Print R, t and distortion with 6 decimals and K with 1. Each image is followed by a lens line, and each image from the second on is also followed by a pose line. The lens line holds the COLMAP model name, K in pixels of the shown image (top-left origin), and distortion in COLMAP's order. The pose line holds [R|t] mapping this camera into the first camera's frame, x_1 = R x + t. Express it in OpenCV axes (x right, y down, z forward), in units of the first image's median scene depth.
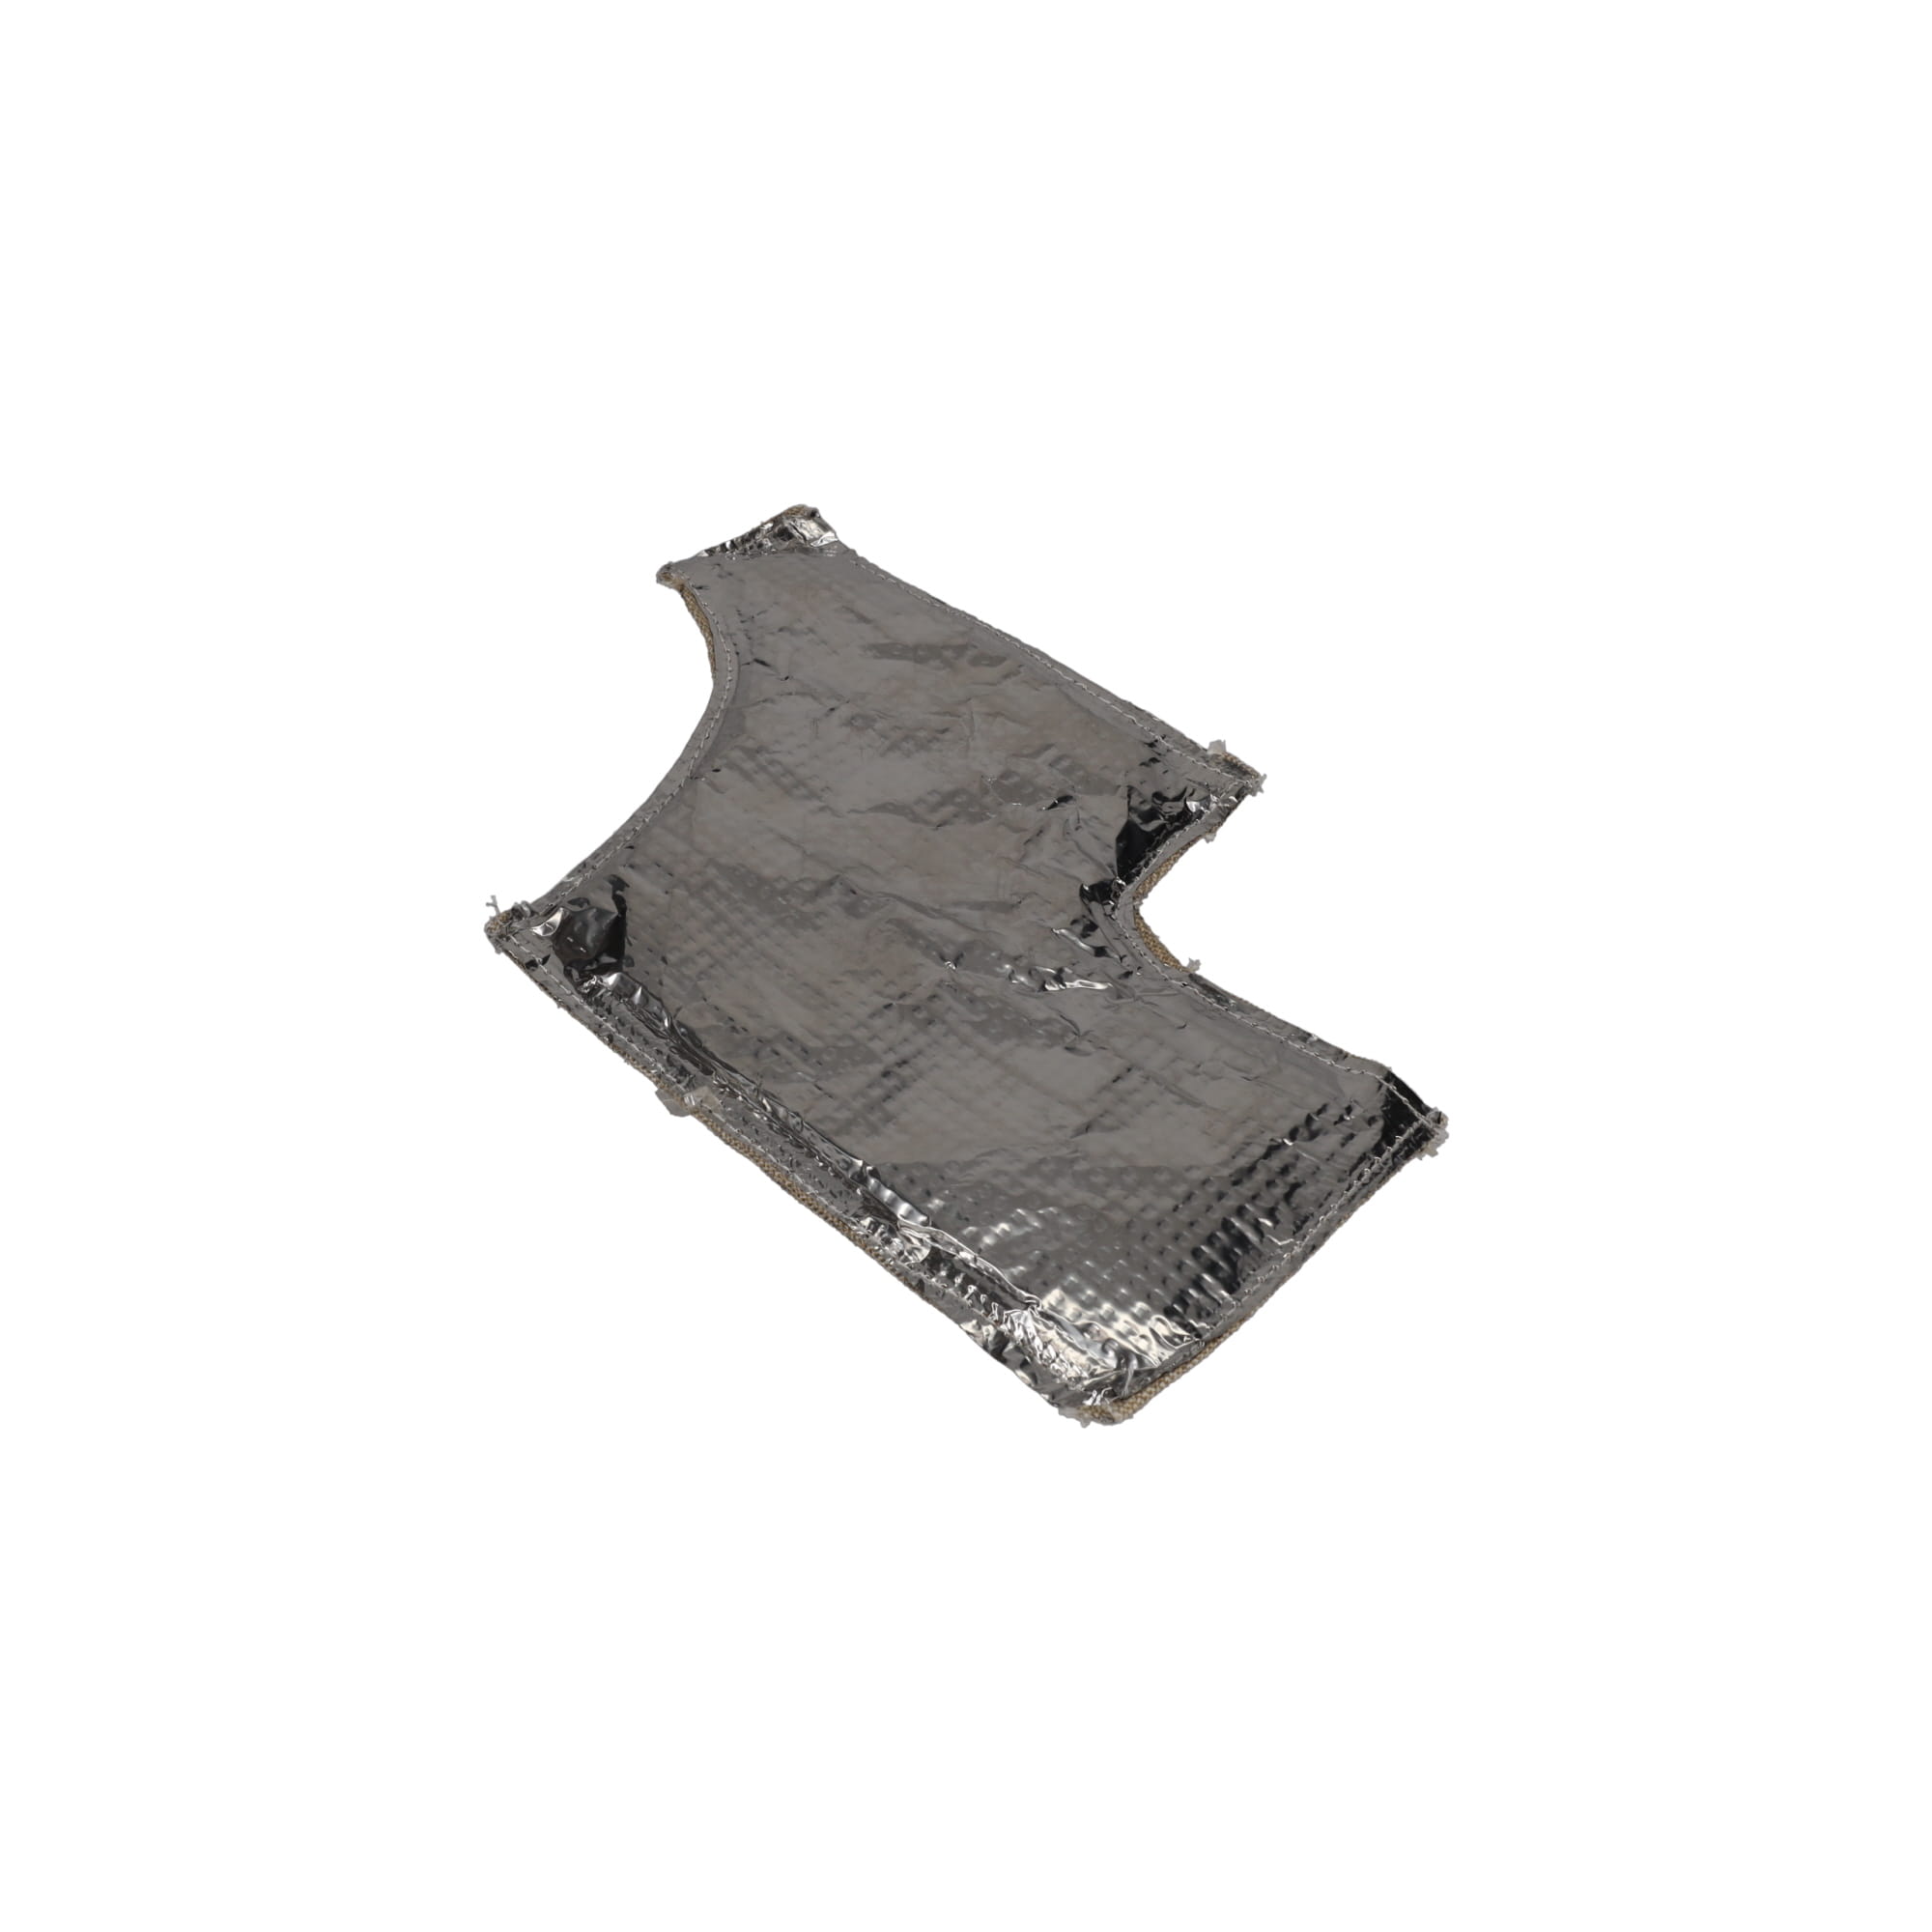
lens RADIAL K [[2122.2, 0, 961.5], [0, 2122.2, 965.4], [0, 0, 1]] dist [0.011362, 0.000000]
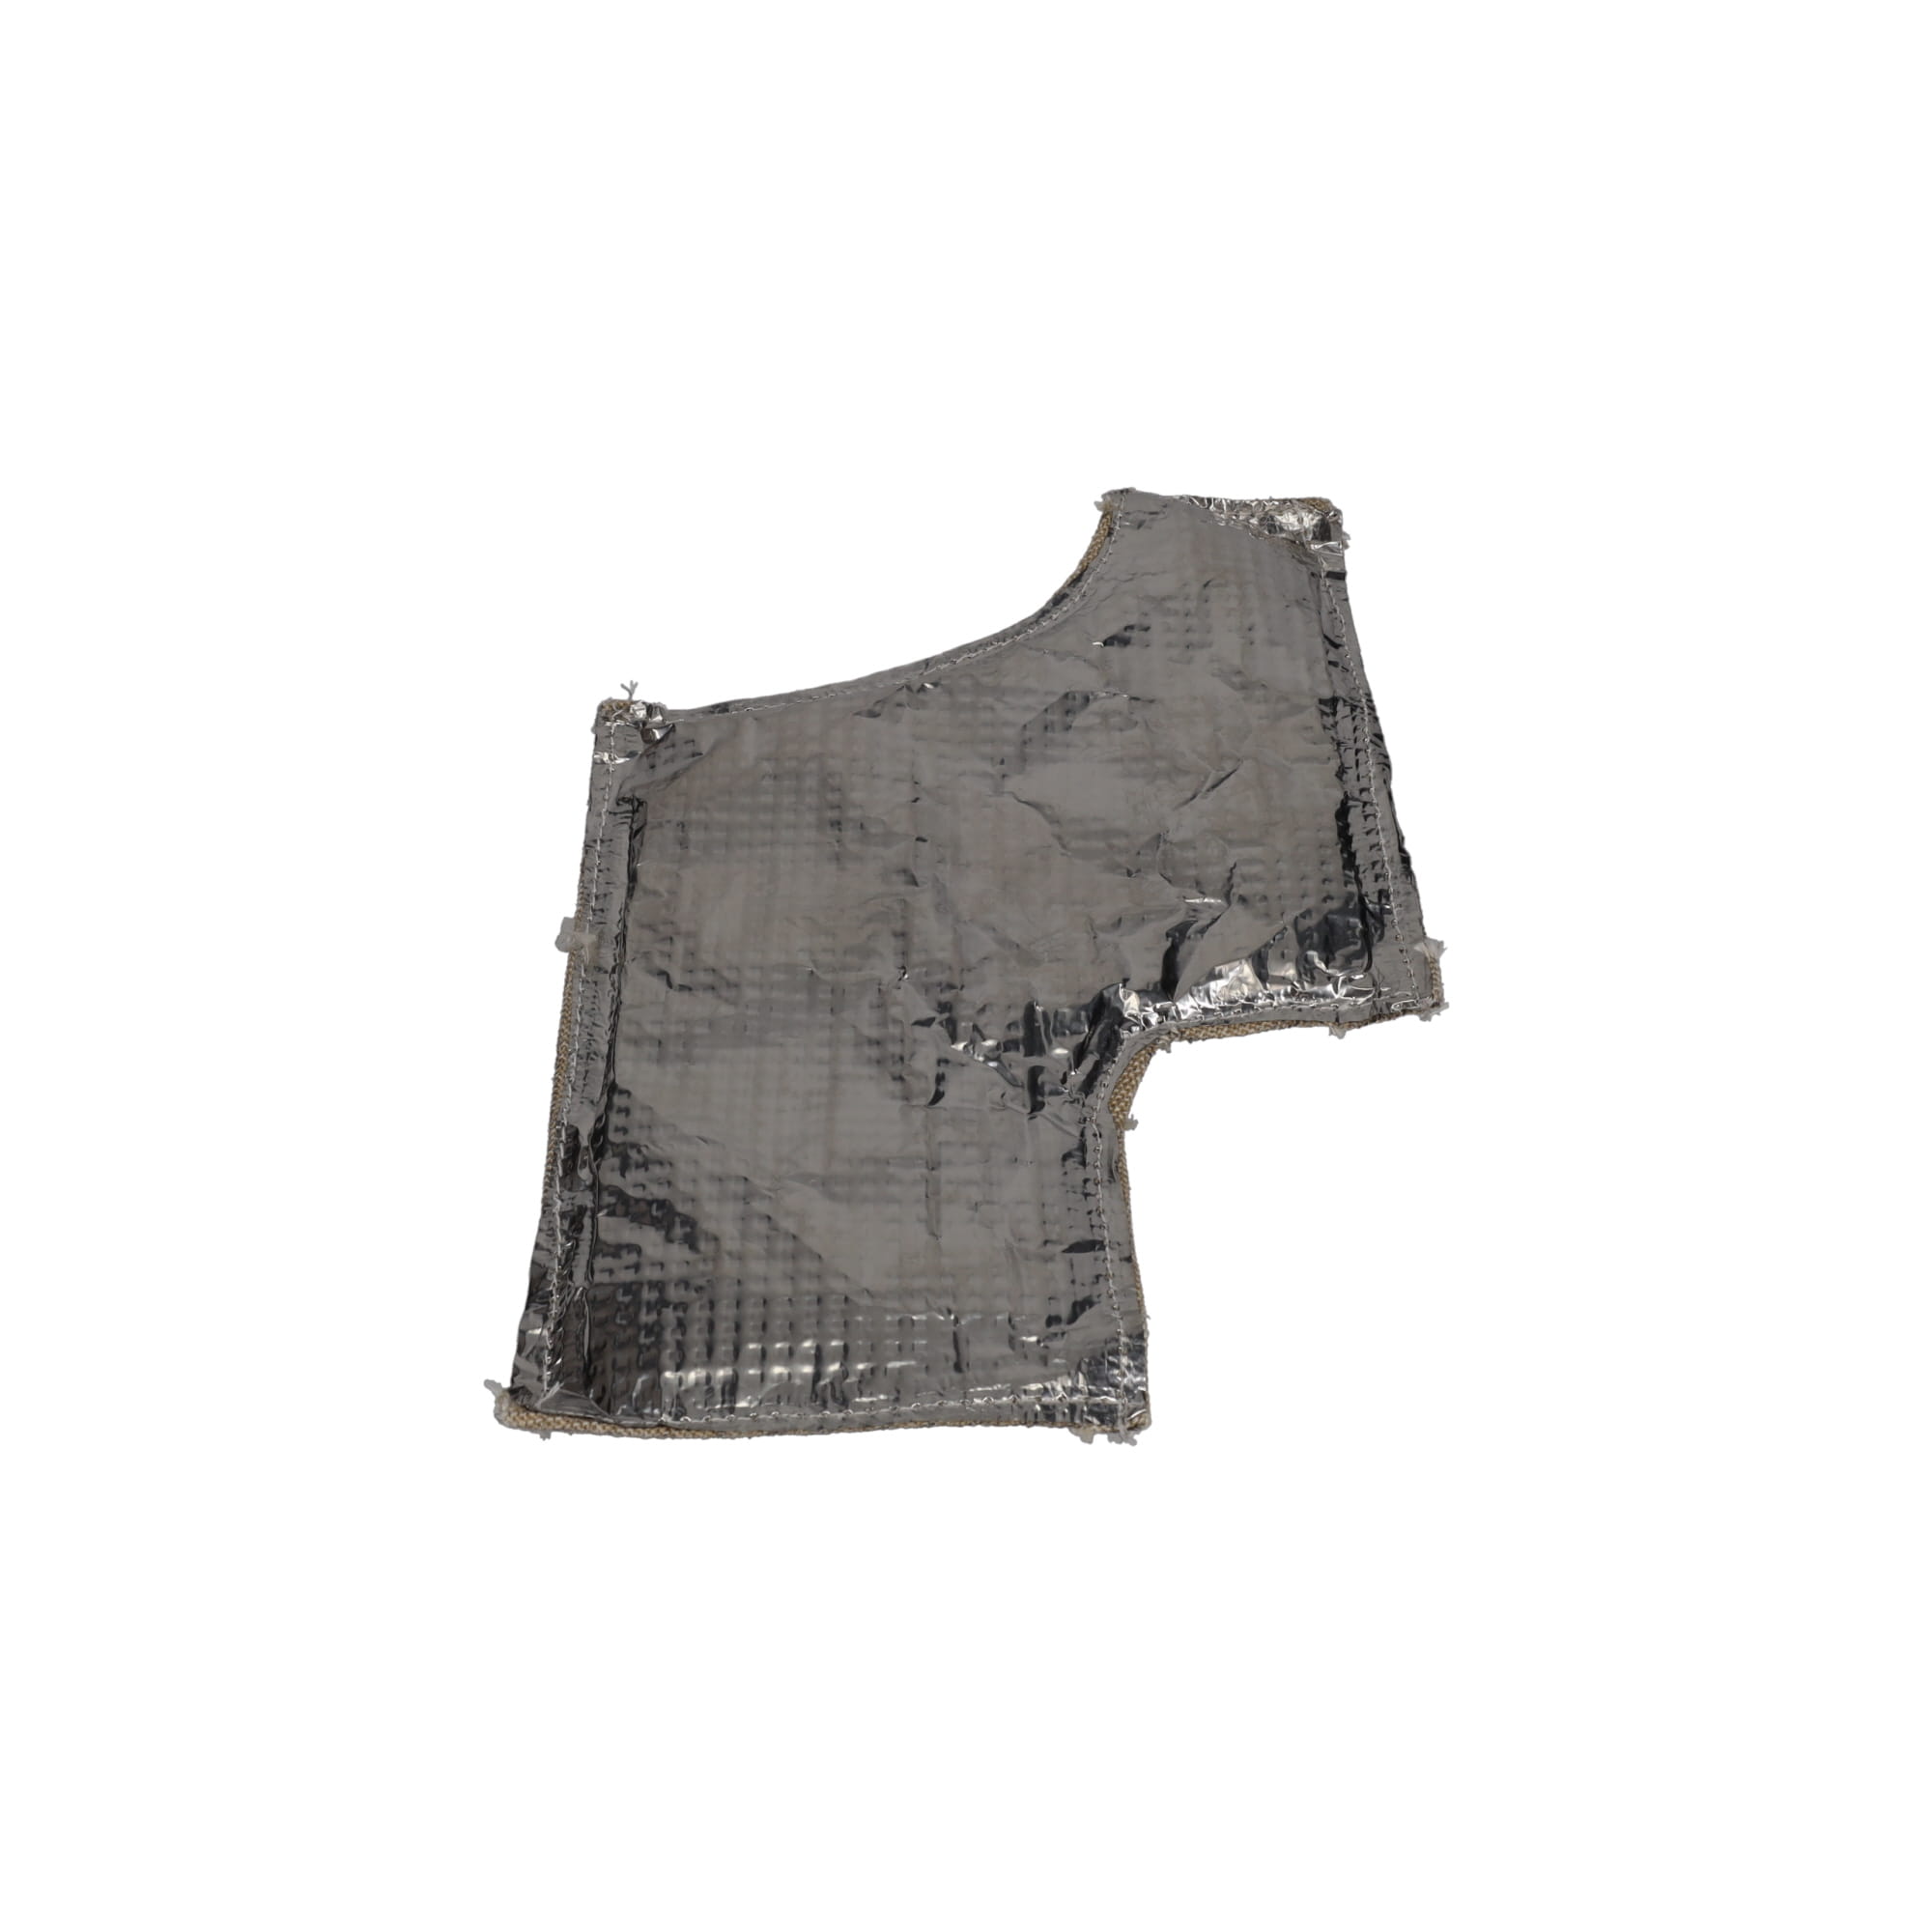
lens RADIAL K [[2481.9, 0, 974.6], [0, 2481.9, 966.1], [0, 0, 1]] dist [0.002488, 0.000000]
pose [[0.710633, 0.491154, -0.503754, 0.527537], [-0.498410, 0.856792, 0.132269, -0.151373], [0.496577, 0.157081, 0.853661, 0.148601]]
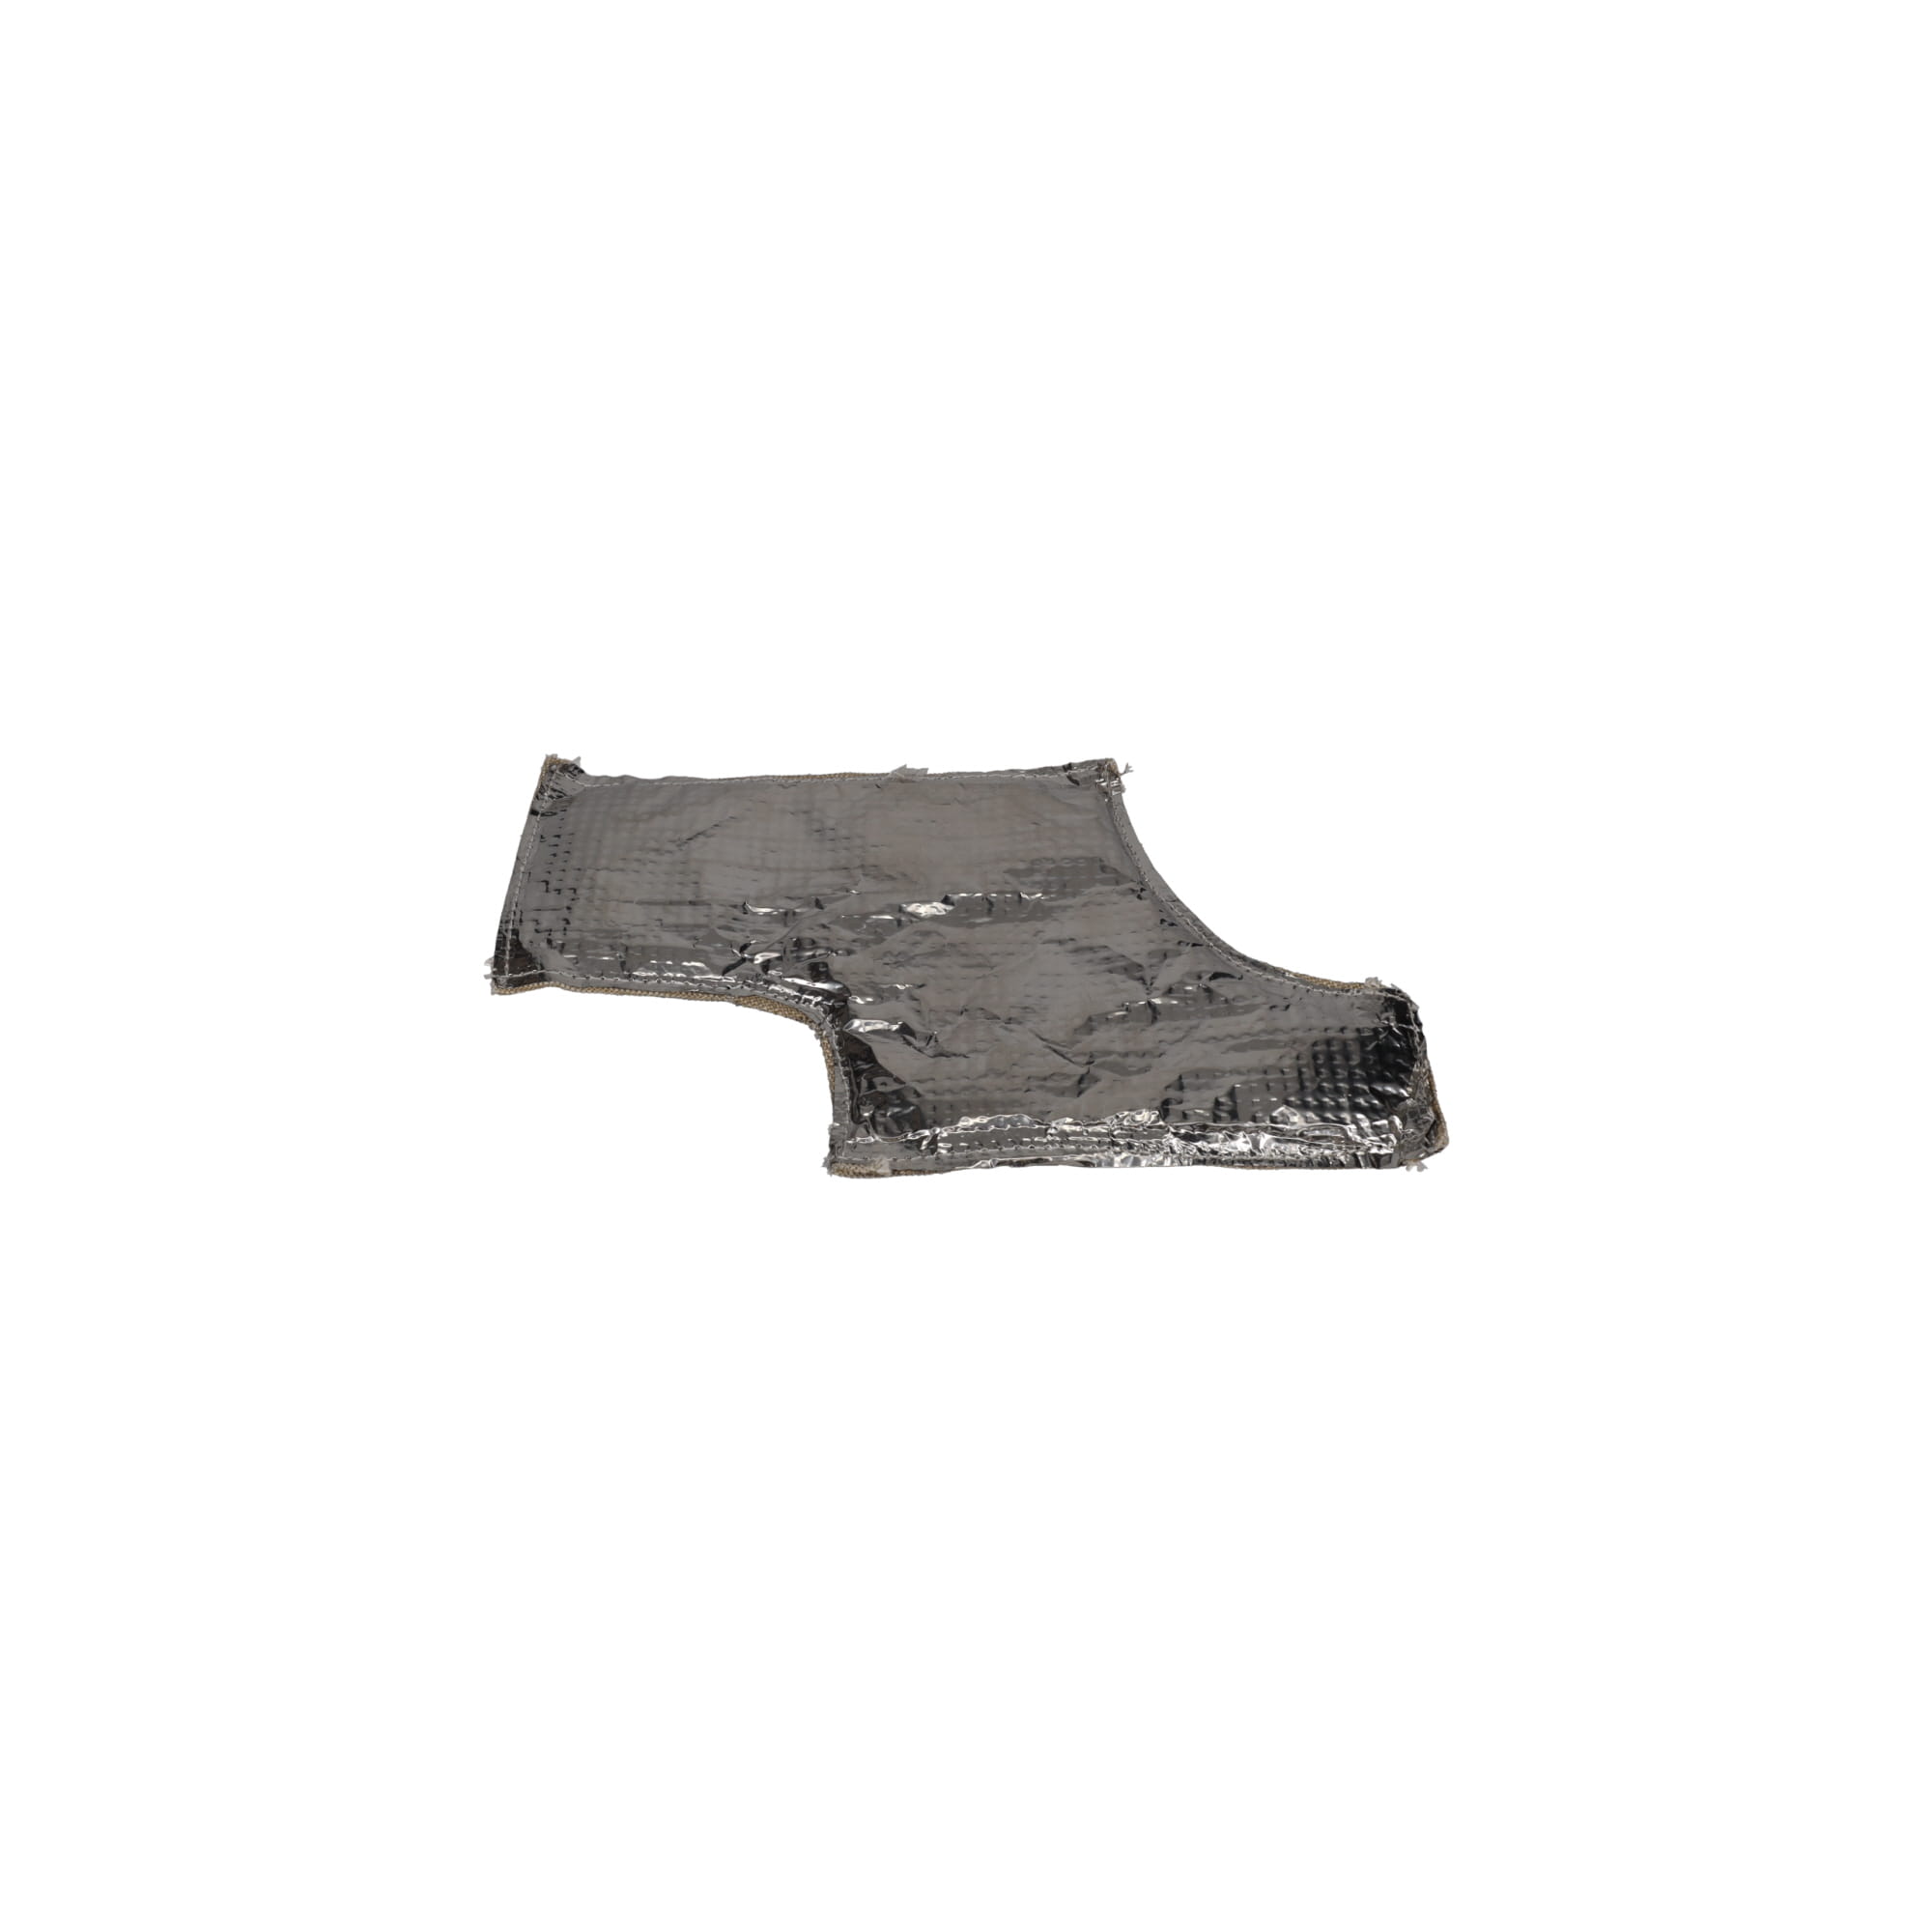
lens RADIAL K [[1654.9, 0, 966.5], [0, 1654.9, 969.2], [0, 0, 1]] dist [-0.015481, -0.001422]
pose [[-0.699109, 0.492704, -0.518160, 0.530633], [-0.517735, 0.150994, 0.842111, -0.937692], [0.493150, 0.856997, 0.149529, 0.918948]]
